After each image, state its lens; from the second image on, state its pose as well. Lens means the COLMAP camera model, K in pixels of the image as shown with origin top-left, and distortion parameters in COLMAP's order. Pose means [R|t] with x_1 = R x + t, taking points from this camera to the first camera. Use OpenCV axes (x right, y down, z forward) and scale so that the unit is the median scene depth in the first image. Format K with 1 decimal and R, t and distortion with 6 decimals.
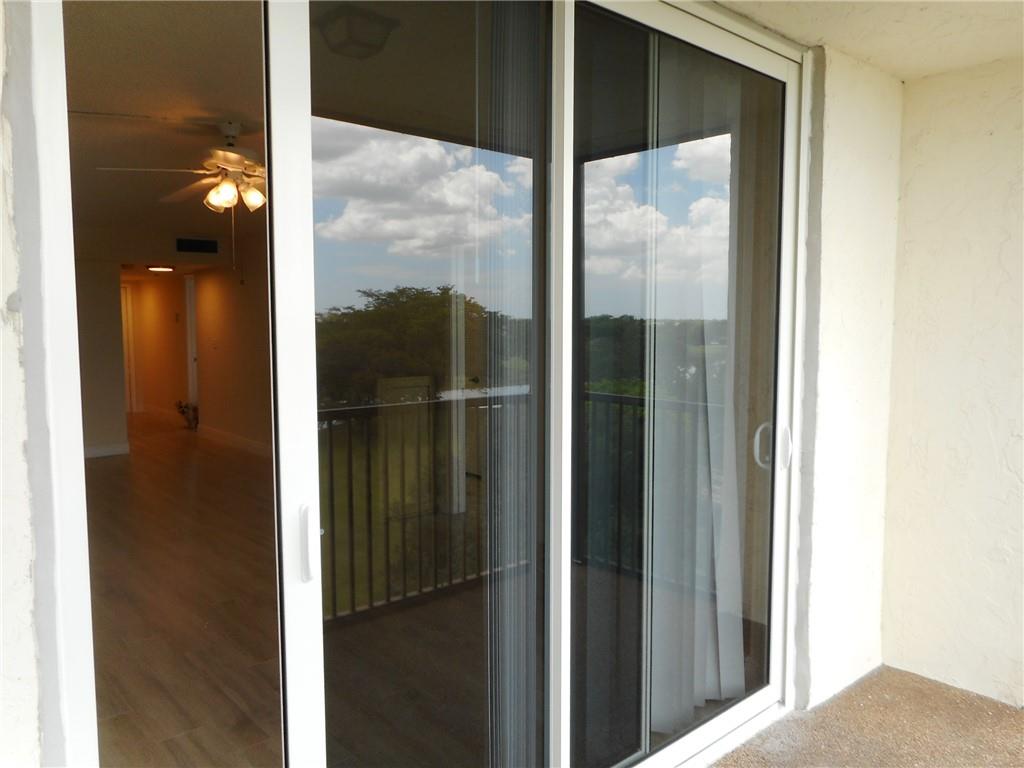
lens RADIAL K [[774.5, 0, 512.8], [0, 774.5, 384.7], [0, 0, 1]] dist [0.002762, -0.006662]
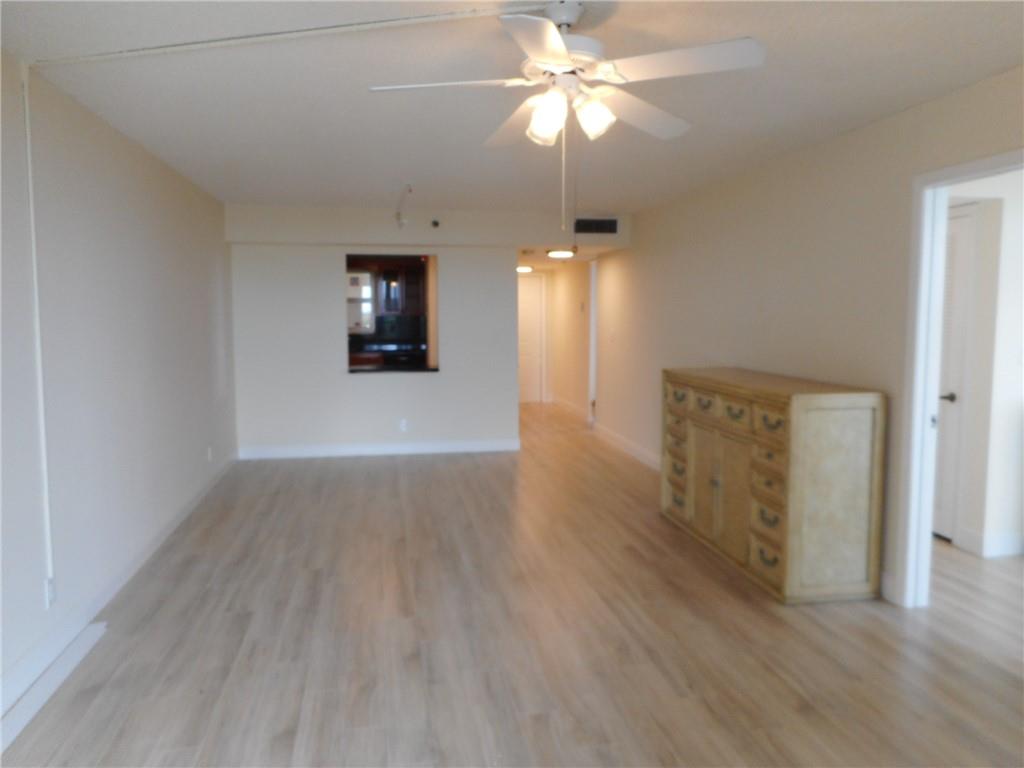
lens RADIAL K [[774.5, 0, 511.6], [0, 774.5, 383.3], [0, 0, 1]] dist [0.002762, -0.006662]
pose [[0.858007, 0.044451, -0.511712, -0.037273], [-0.037983, 0.999011, 0.023094, -0.021742], [0.512232, -0.000378, 0.858847, 0.275902]]
